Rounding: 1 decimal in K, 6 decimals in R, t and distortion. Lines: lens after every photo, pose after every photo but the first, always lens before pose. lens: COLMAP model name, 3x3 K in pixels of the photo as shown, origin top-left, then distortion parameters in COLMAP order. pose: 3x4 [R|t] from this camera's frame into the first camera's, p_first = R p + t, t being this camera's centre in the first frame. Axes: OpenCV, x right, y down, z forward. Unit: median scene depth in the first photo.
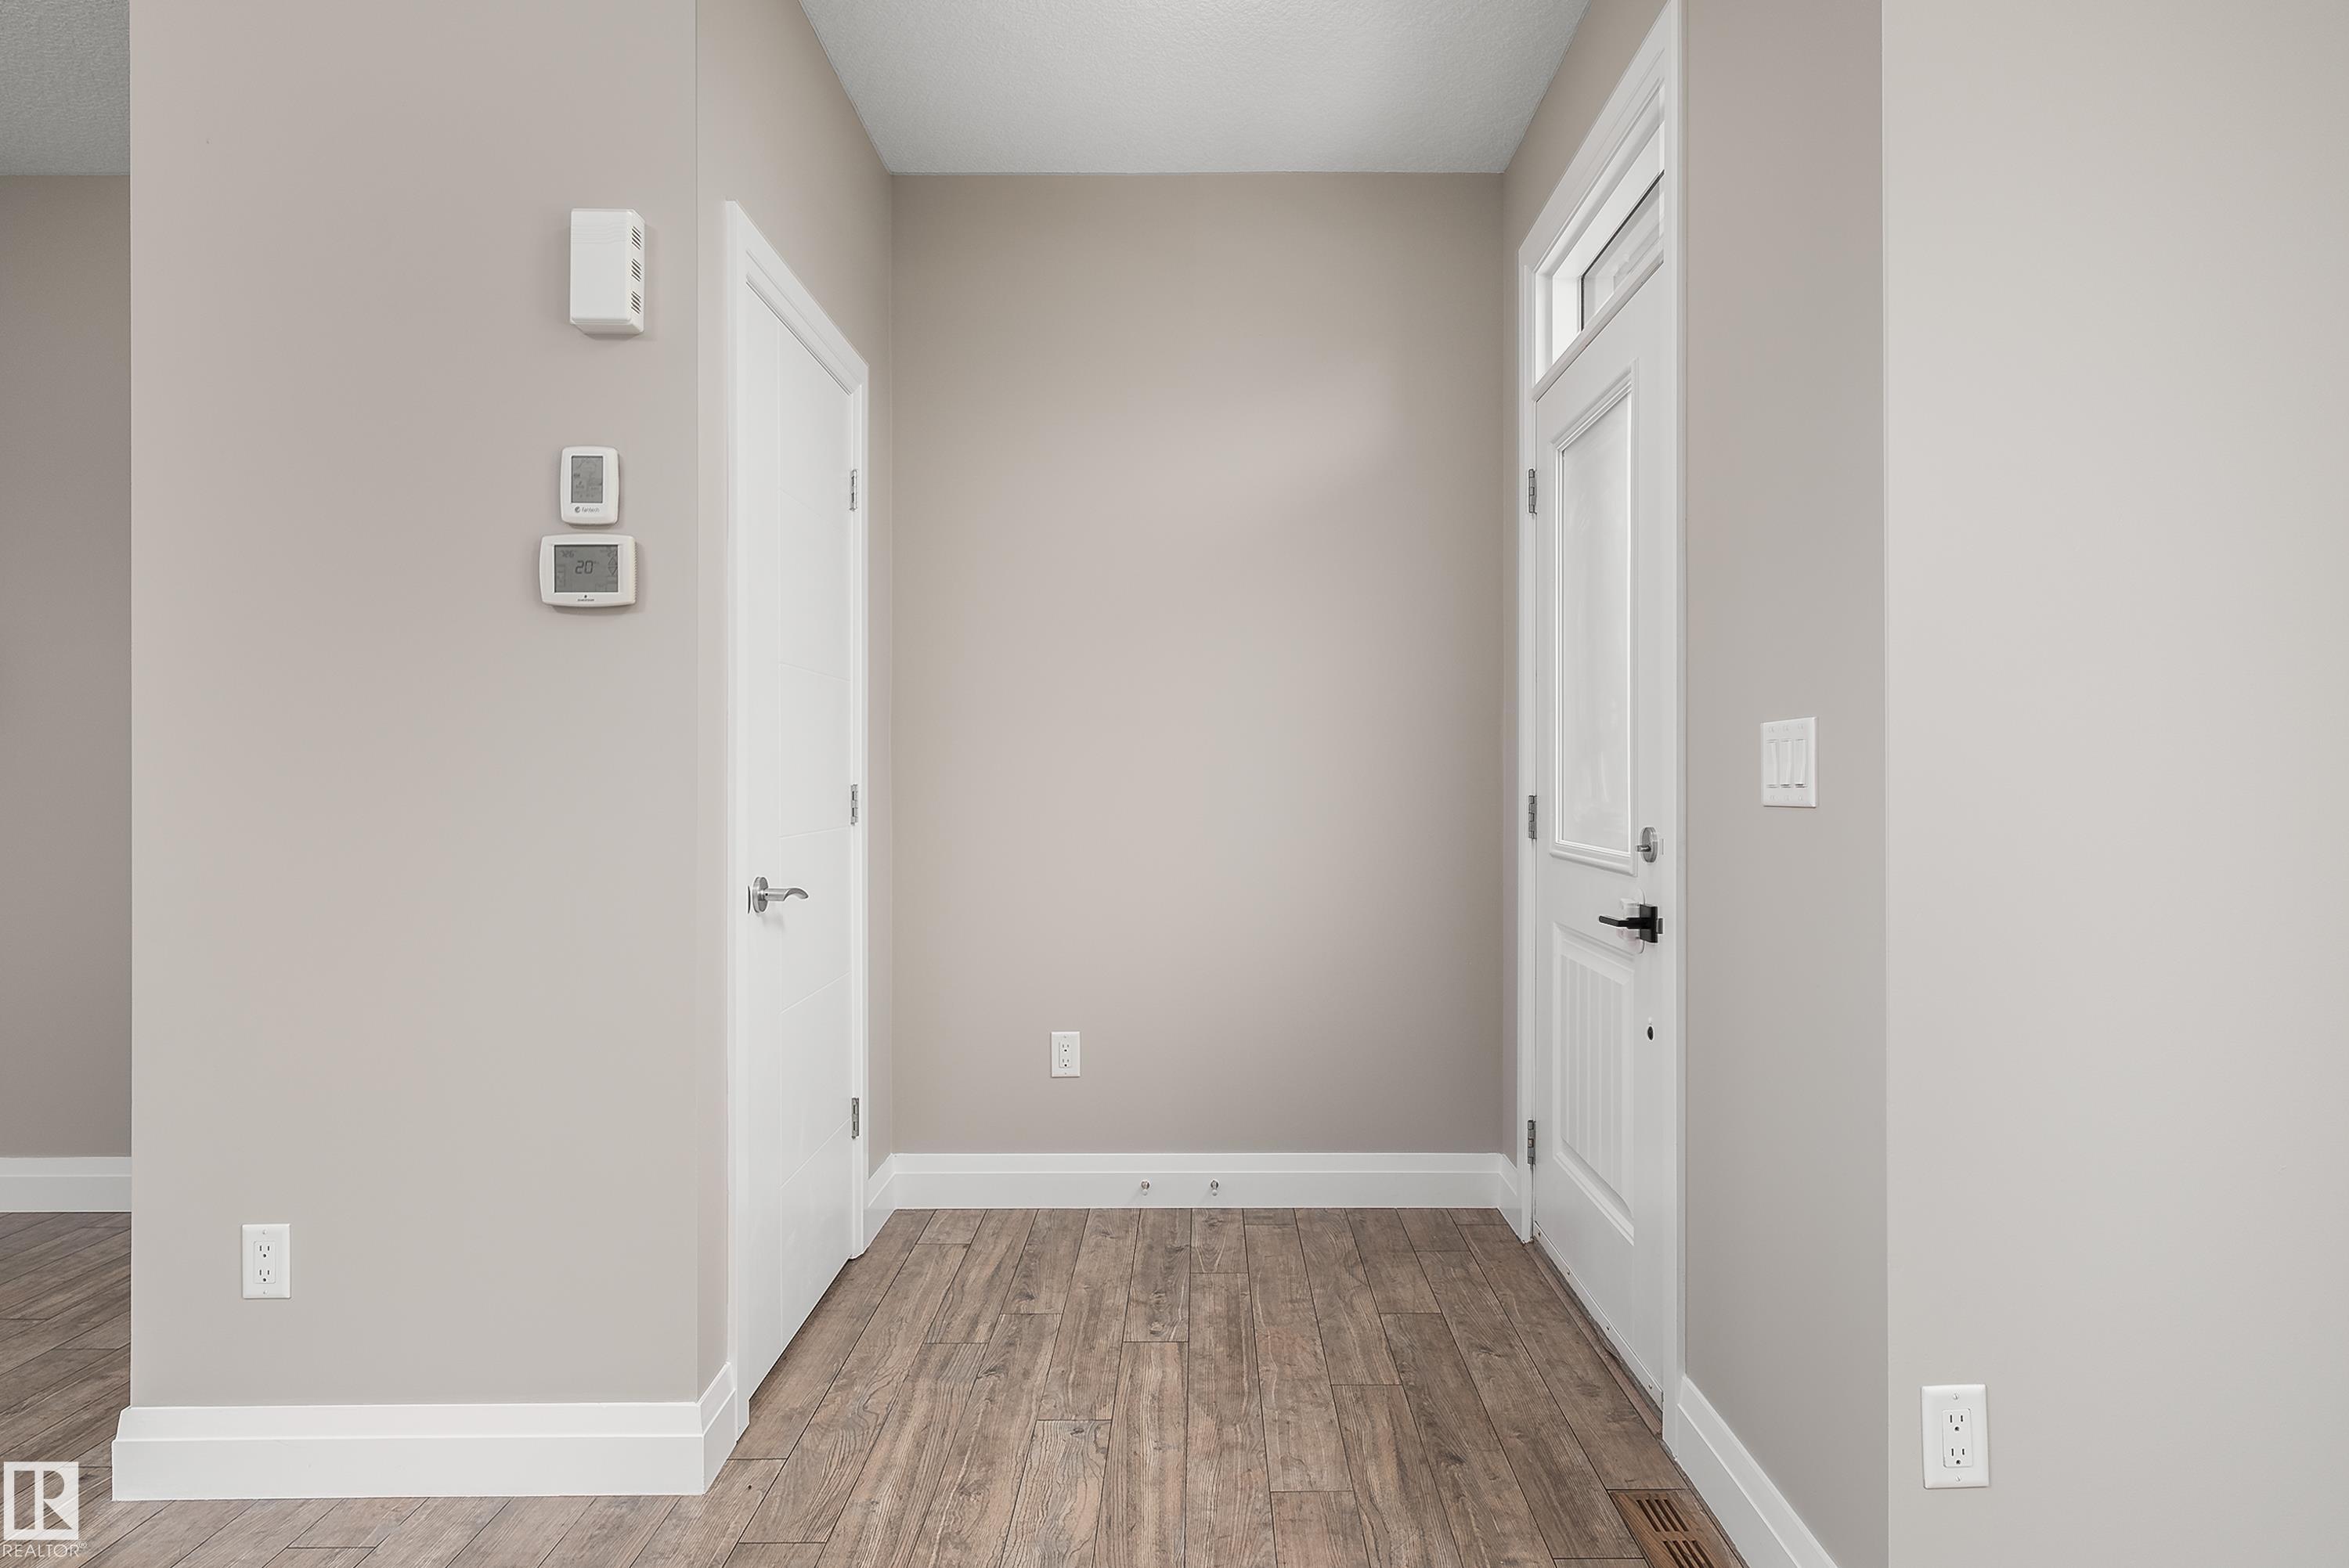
lens RADIAL K [[1366.3, 0, 1209.5], [0, 1366.3, 782.3], [0, 0, 1]] dist [0.001387, 0.000558]
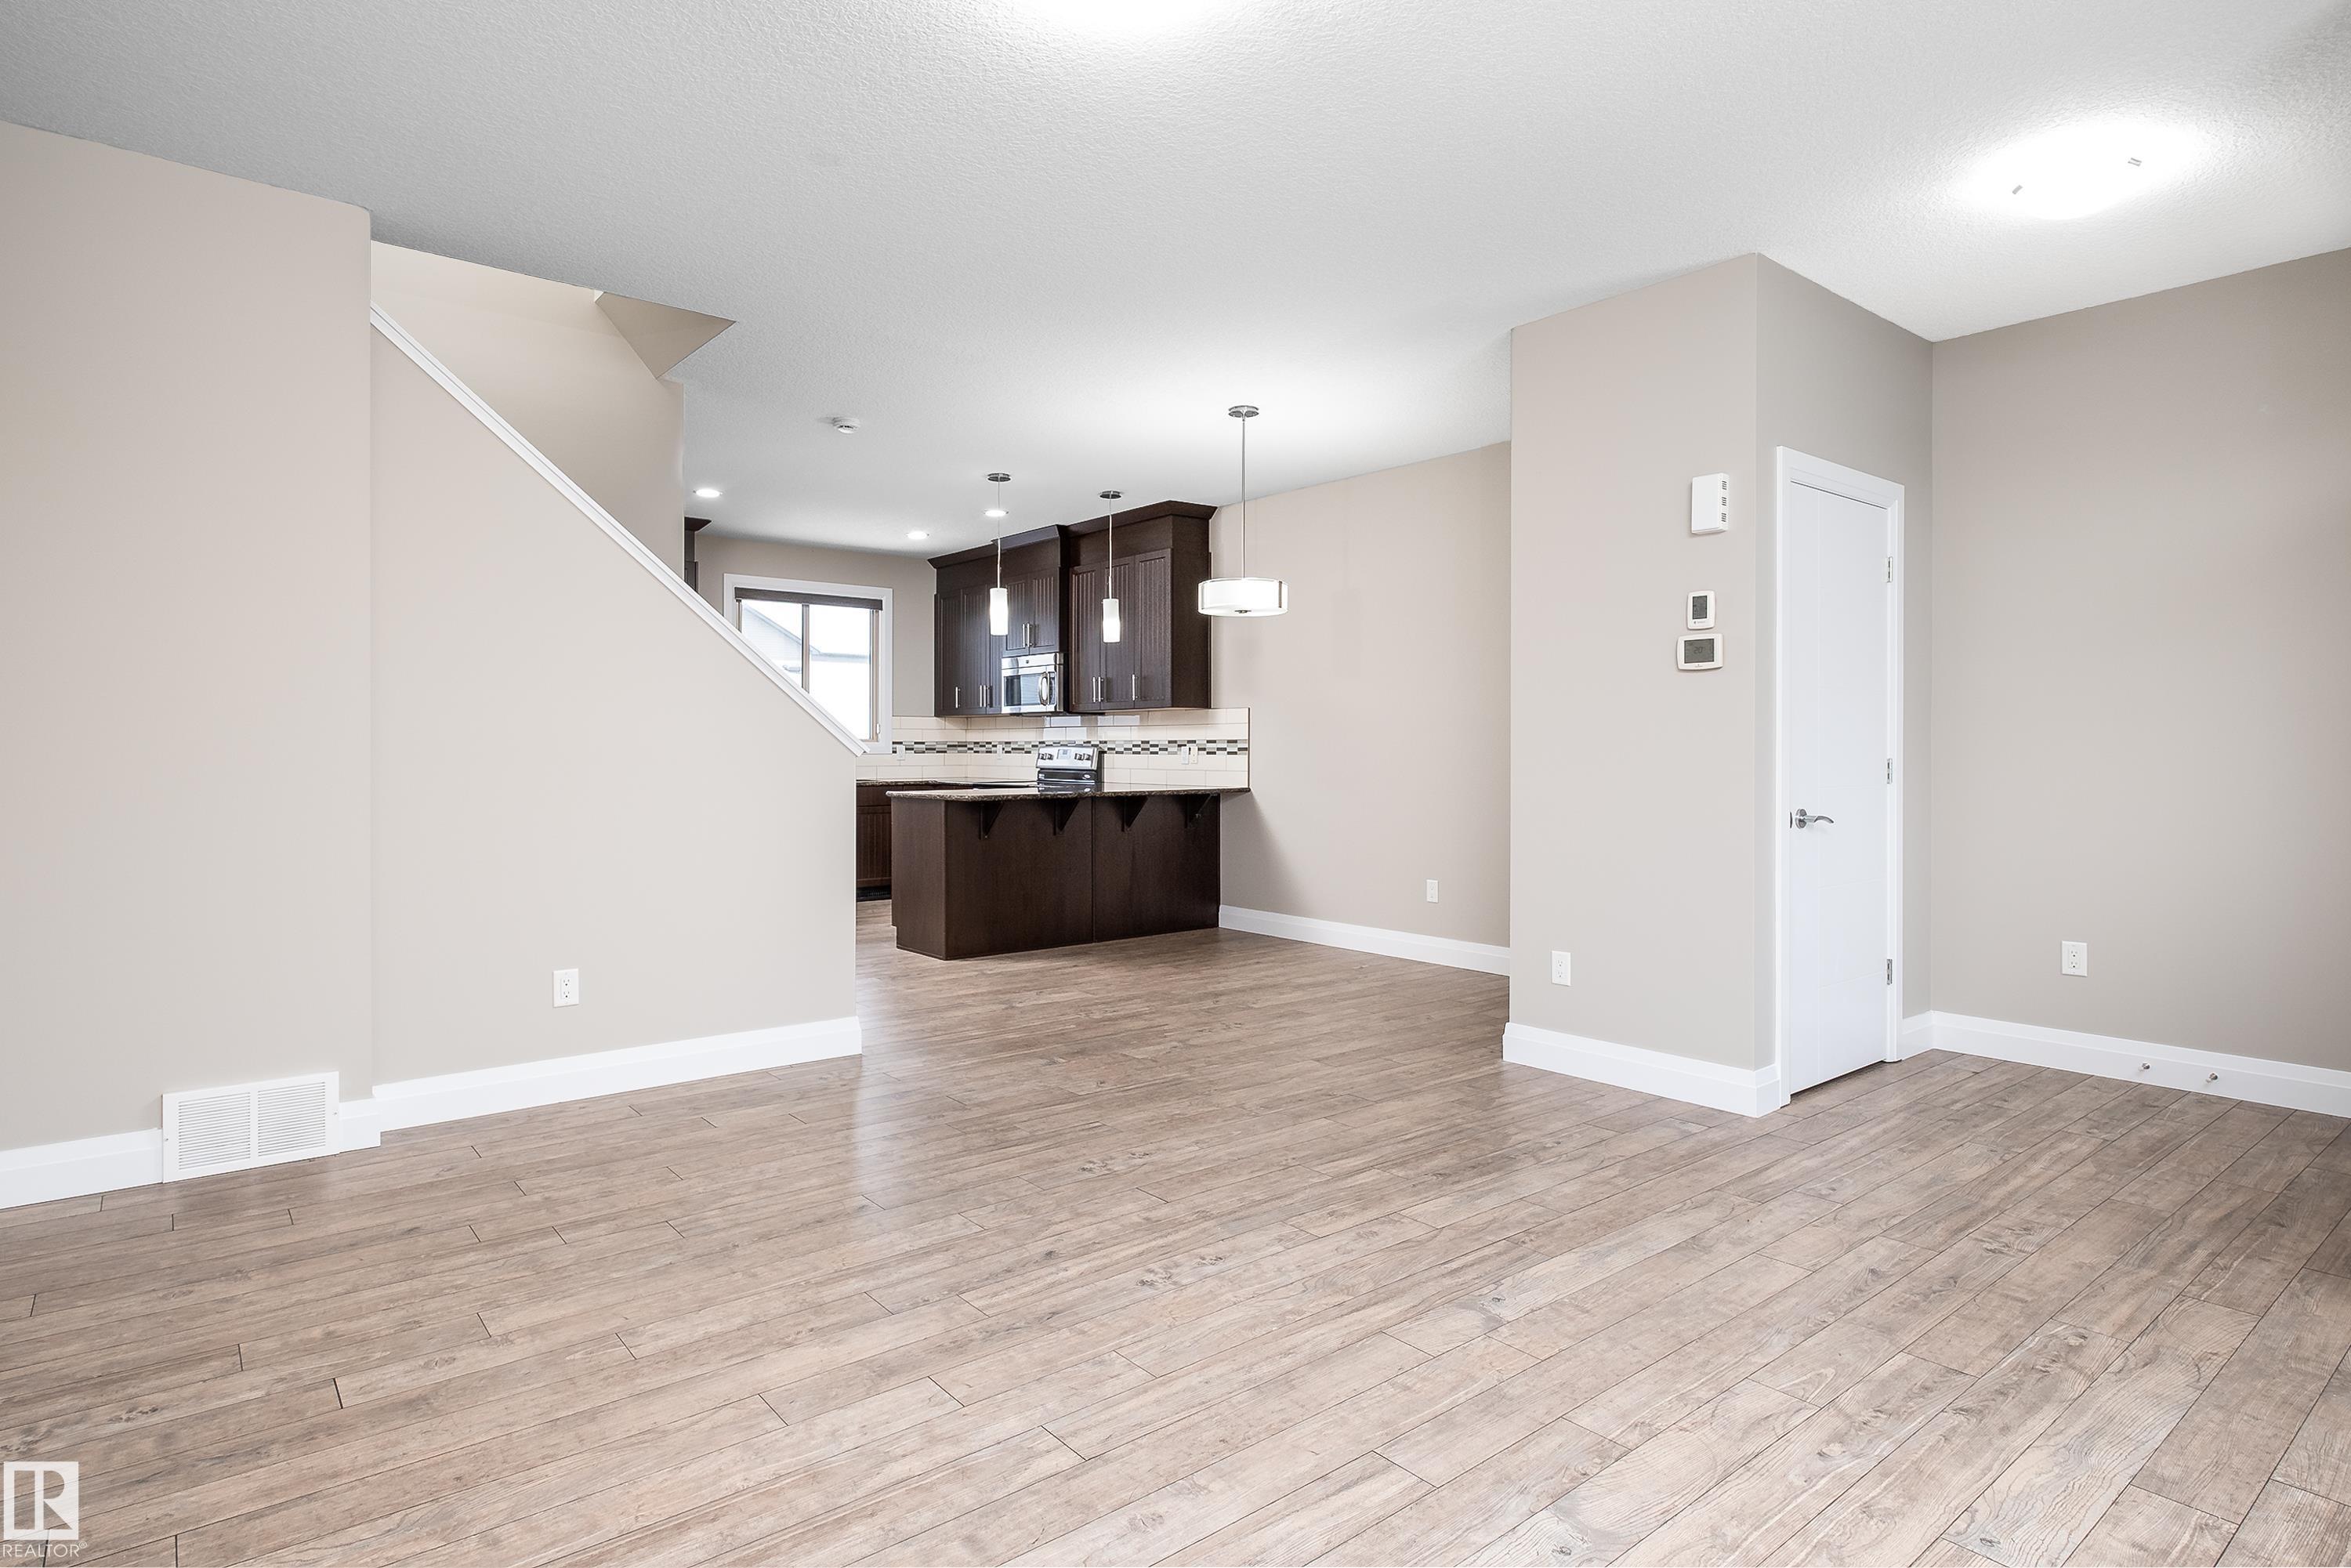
lens RADIAL K [[1251.6, 0, 1178.5], [0, 1251.6, 751.2], [0, 0, 1]] dist [0.003640, 0.000378]
pose [[0.625311, -0.004735, -0.780361, 0.455023], [-0.000799, 0.999977, -0.006707, 0.005658], [0.780375, 0.004817, 0.625293, -0.684214]]
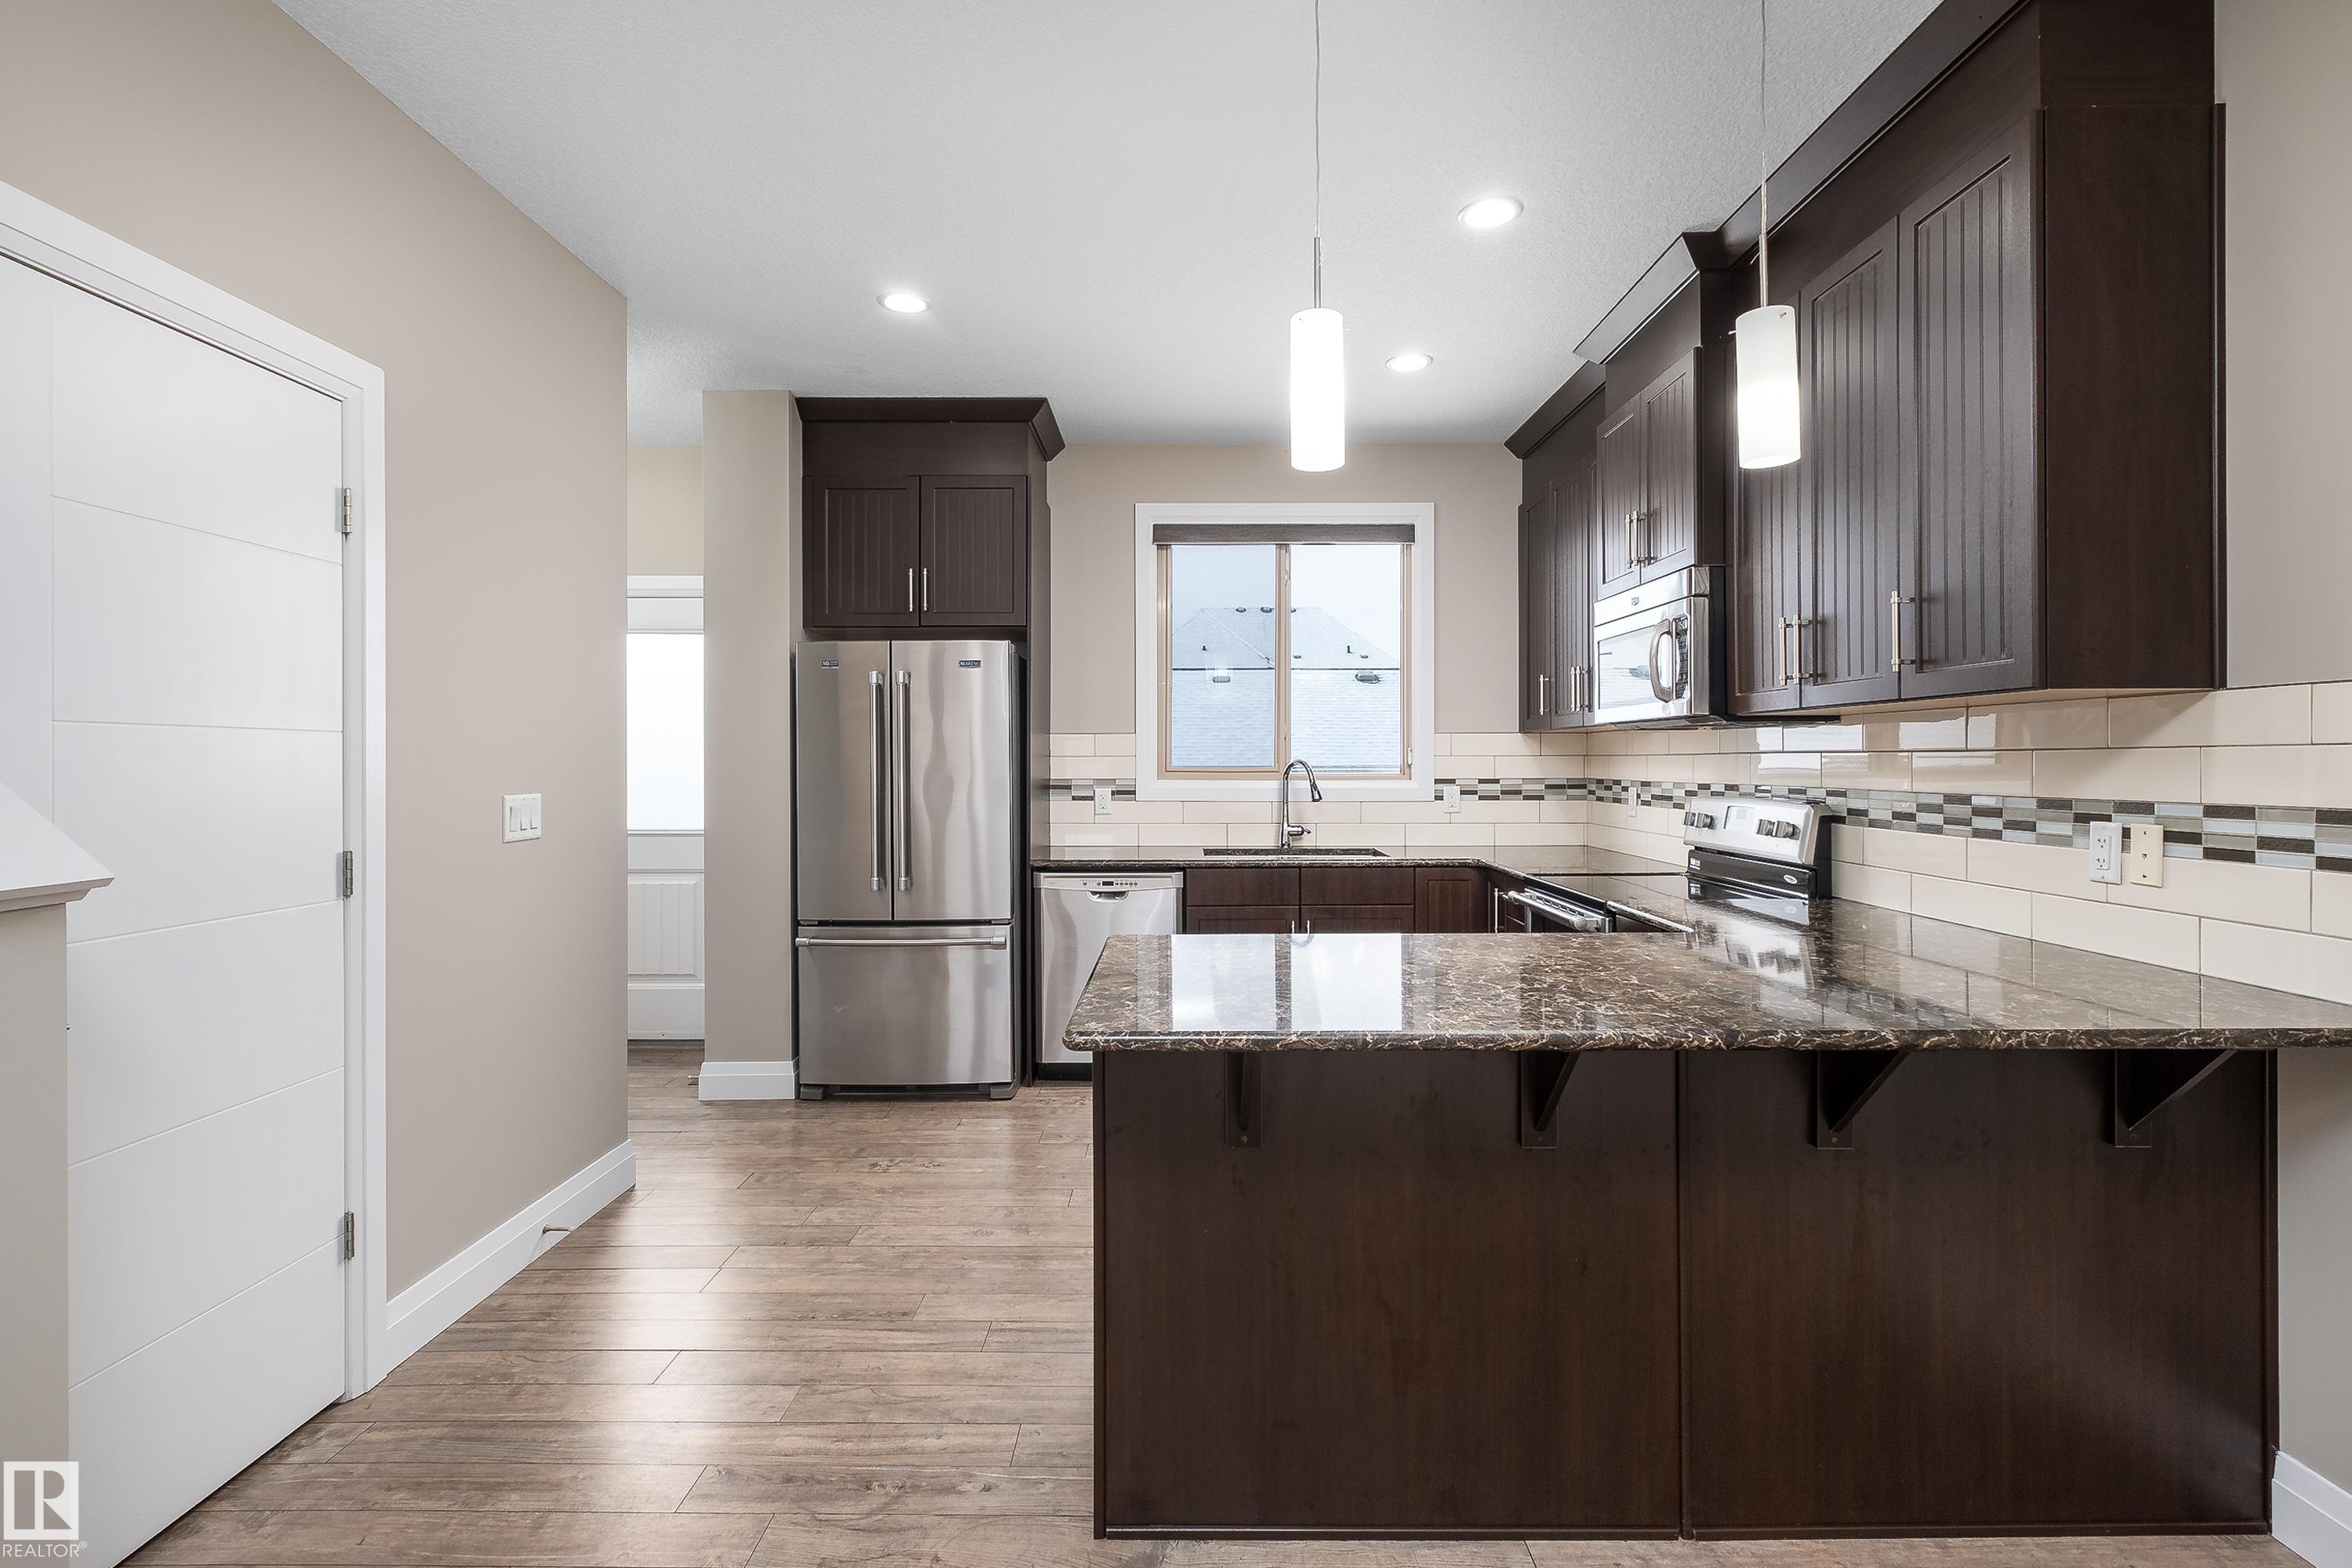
lens RADIAL K [[1131.1, 0, 1188.6], [0, 1131.1, 759.3], [0, 0, 1]] dist [-0.002304, -0.001162]
pose [[-0.012834, -0.007190, -0.999892, -1.232383], [-0.005314, 0.999961, -0.007123, -0.069331], [0.999904, 0.005222, -0.012872, 0.698112]]
